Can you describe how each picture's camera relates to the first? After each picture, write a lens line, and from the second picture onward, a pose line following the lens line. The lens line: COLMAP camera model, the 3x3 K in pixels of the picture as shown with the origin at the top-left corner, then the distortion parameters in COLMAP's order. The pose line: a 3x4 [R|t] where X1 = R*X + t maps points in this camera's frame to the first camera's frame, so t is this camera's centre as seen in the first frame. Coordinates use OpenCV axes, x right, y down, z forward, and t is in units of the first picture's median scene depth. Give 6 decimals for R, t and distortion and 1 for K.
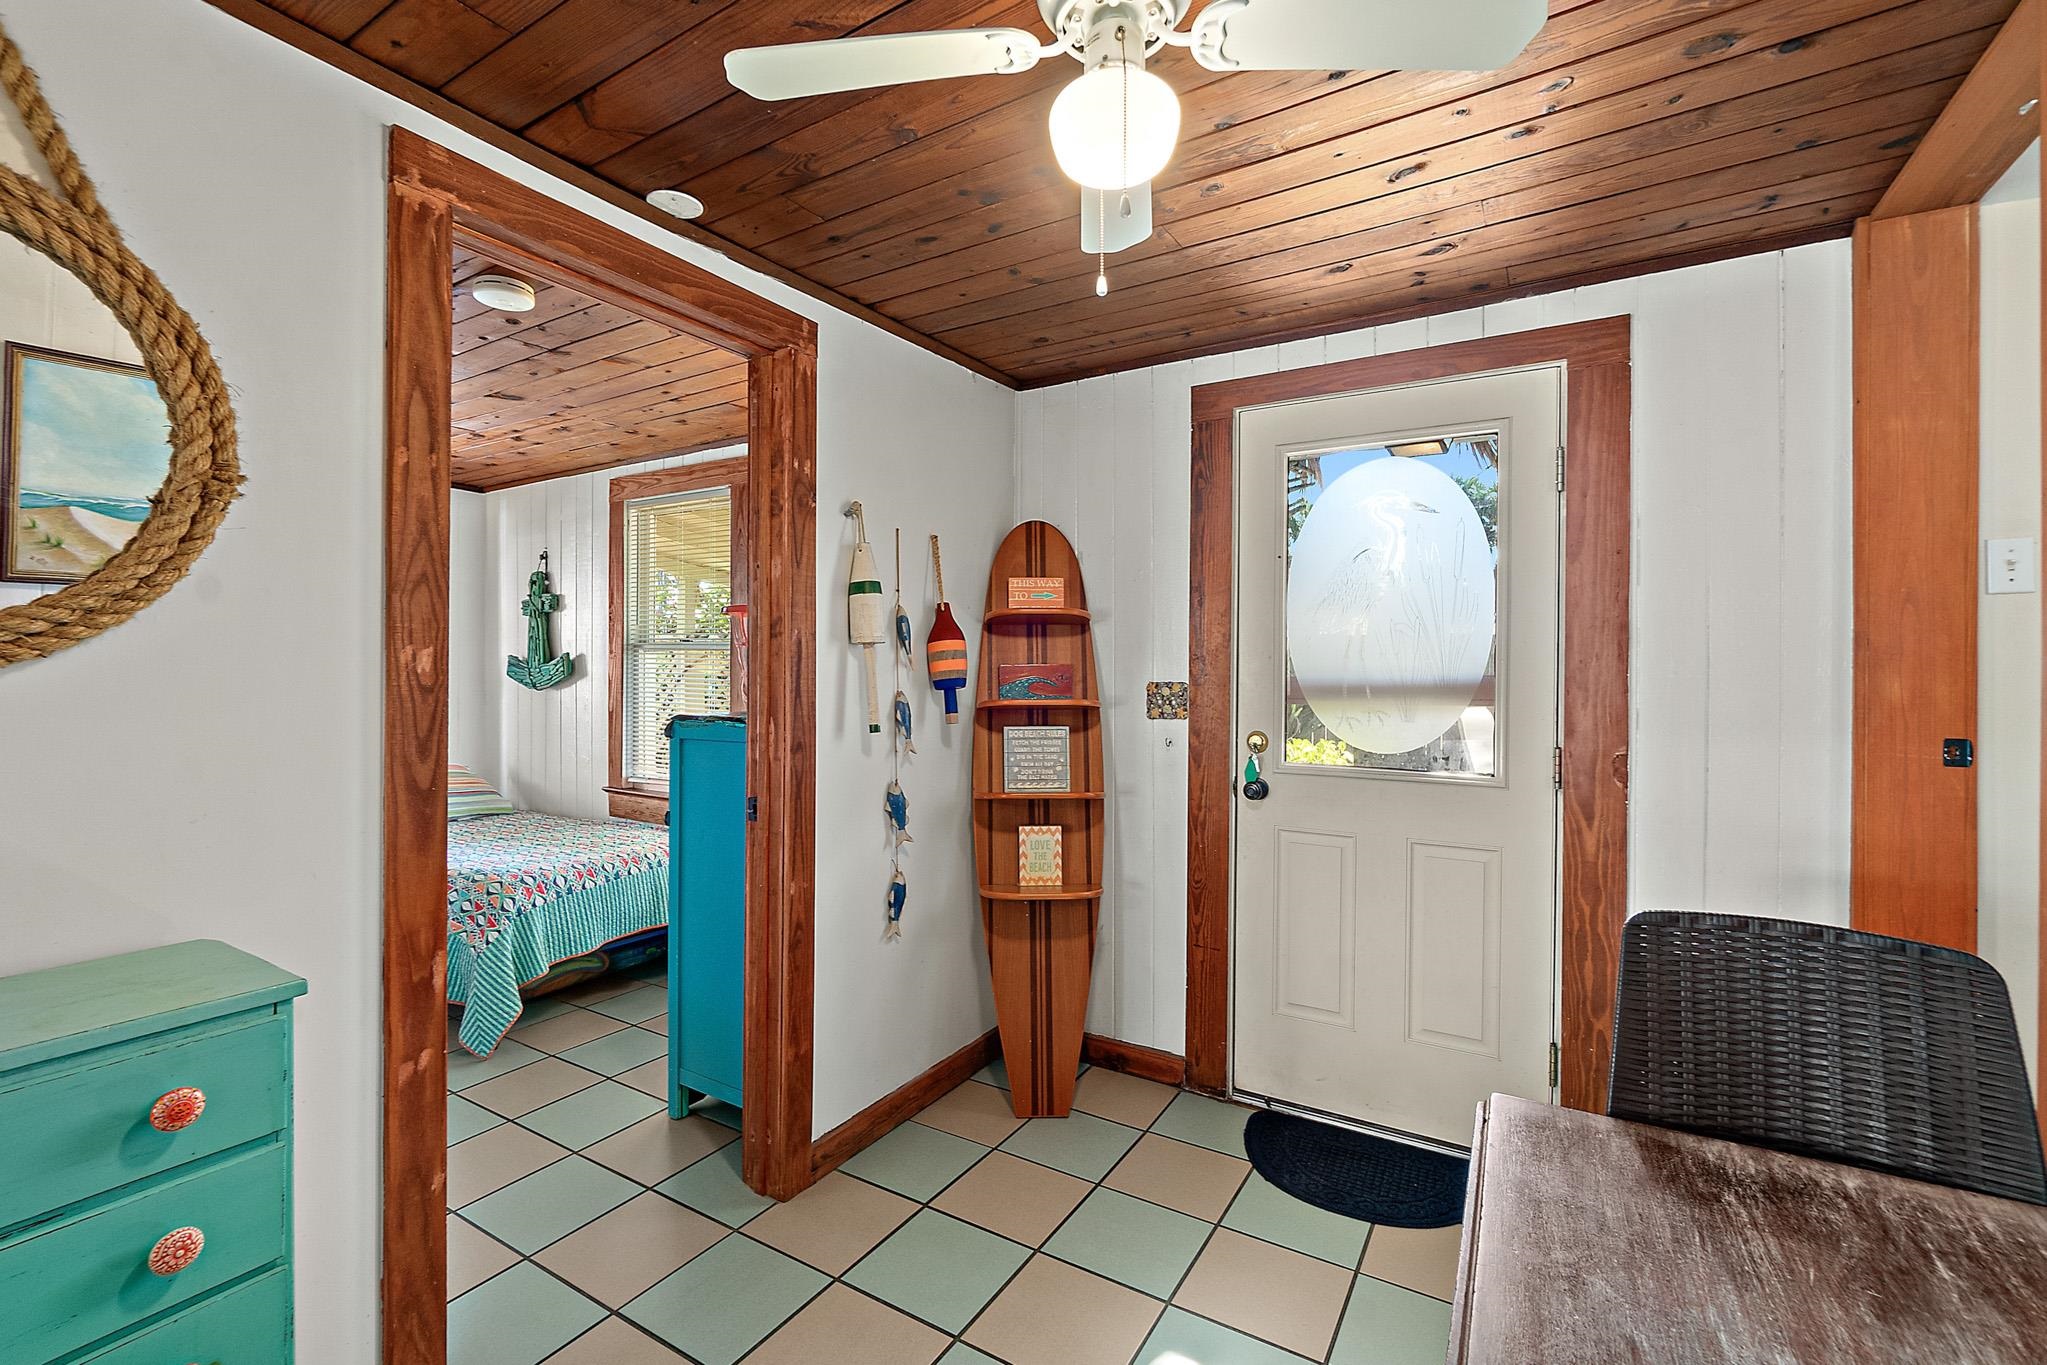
lens RADIAL K [[884.4, 0, 1013.8], [0, 884.4, 667.1], [0, 0, 1]] dist [-0.003287, 0.000378]
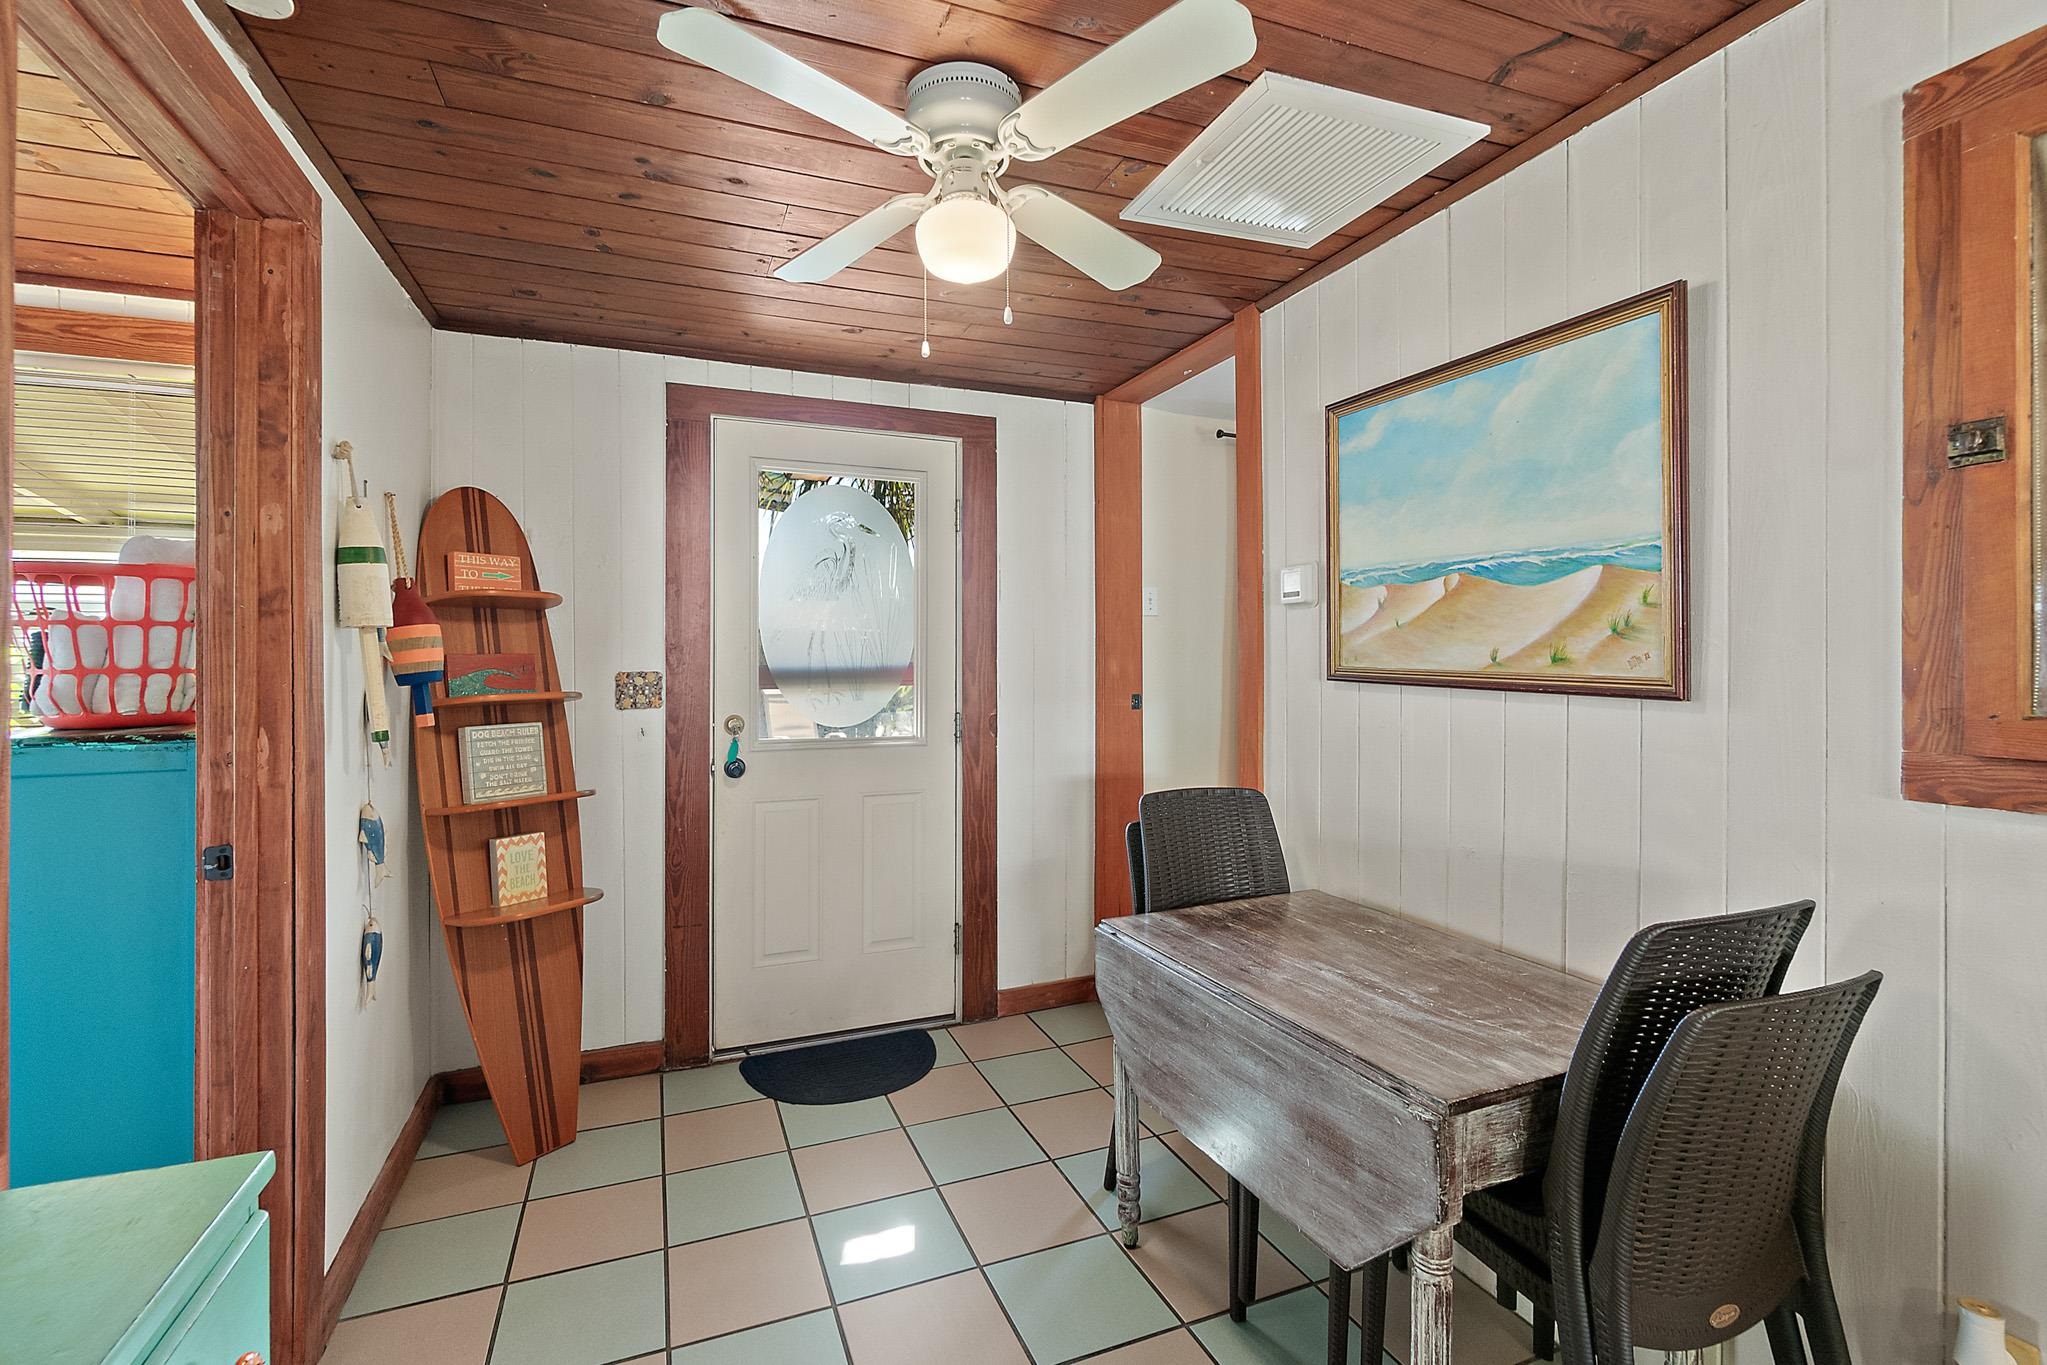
lens RADIAL K [[895.8, 0, 990.7], [0, 895.8, 654.1], [0, 0, 1]] dist [-0.009979, 0.000265]
pose [[0.602527, -0.000992, 0.798098, -0.404527], [0.003482, 0.999993, -0.001386, -0.000110], [-0.798091, 0.003615, 0.602526, 0.080154]]
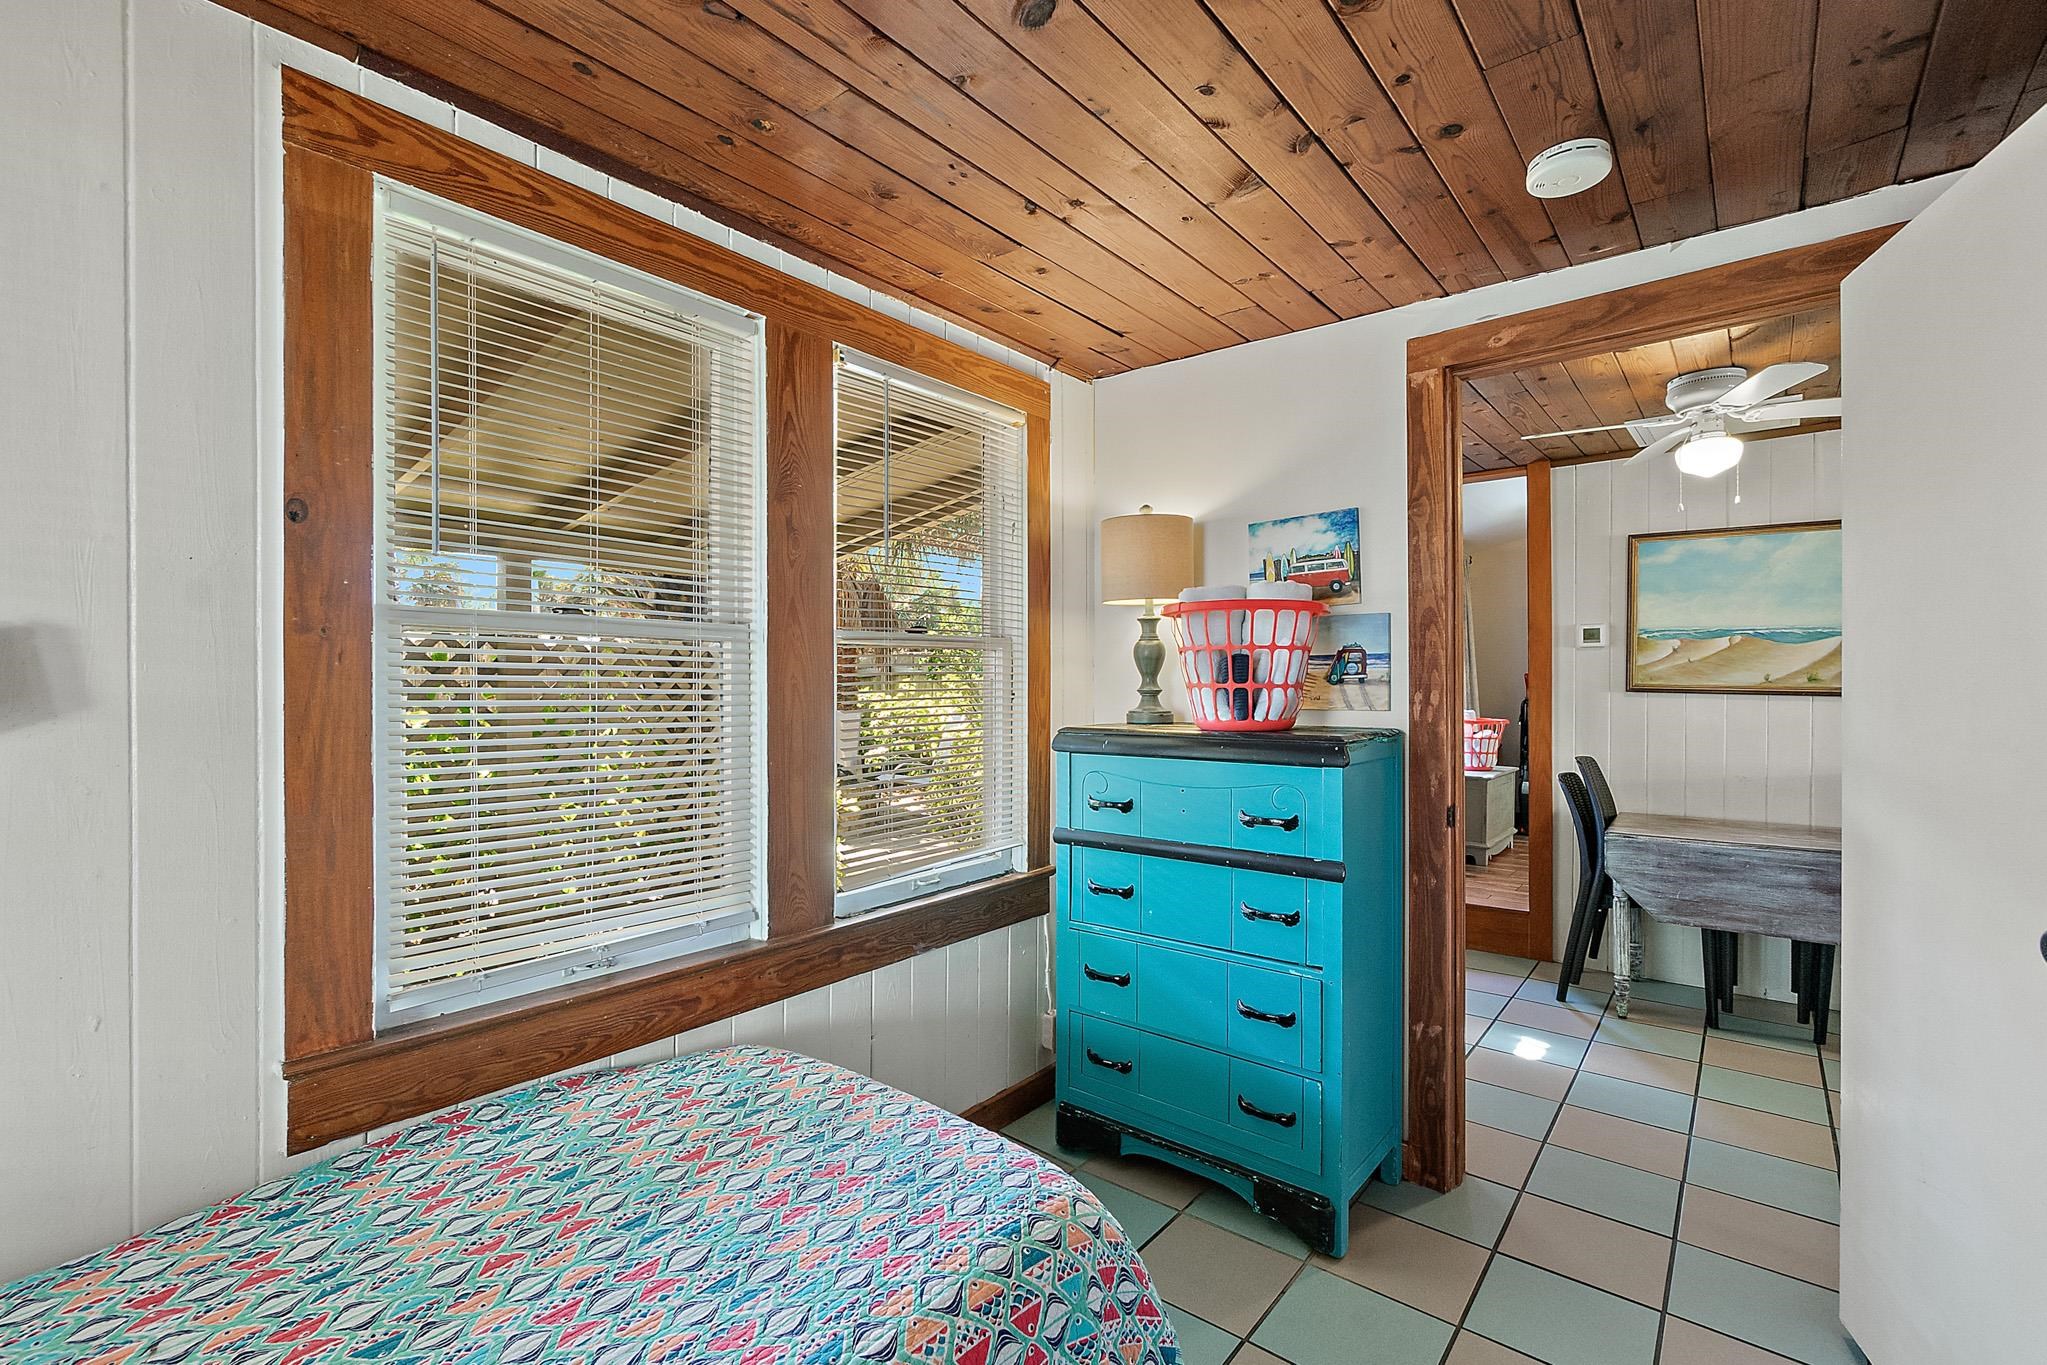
lens RADIAL K [[890.2, 0, 1023.5], [0, 890.2, 682.5], [0, 0, 1]] dist [-0.000157, 0.000072]
pose [[0.127220, -0.004870, 0.991863, -1.126528], [-0.001687, 0.999985, 0.005126, 0.003908], [-0.991873, -0.002325, 0.127209, 1.138200]]
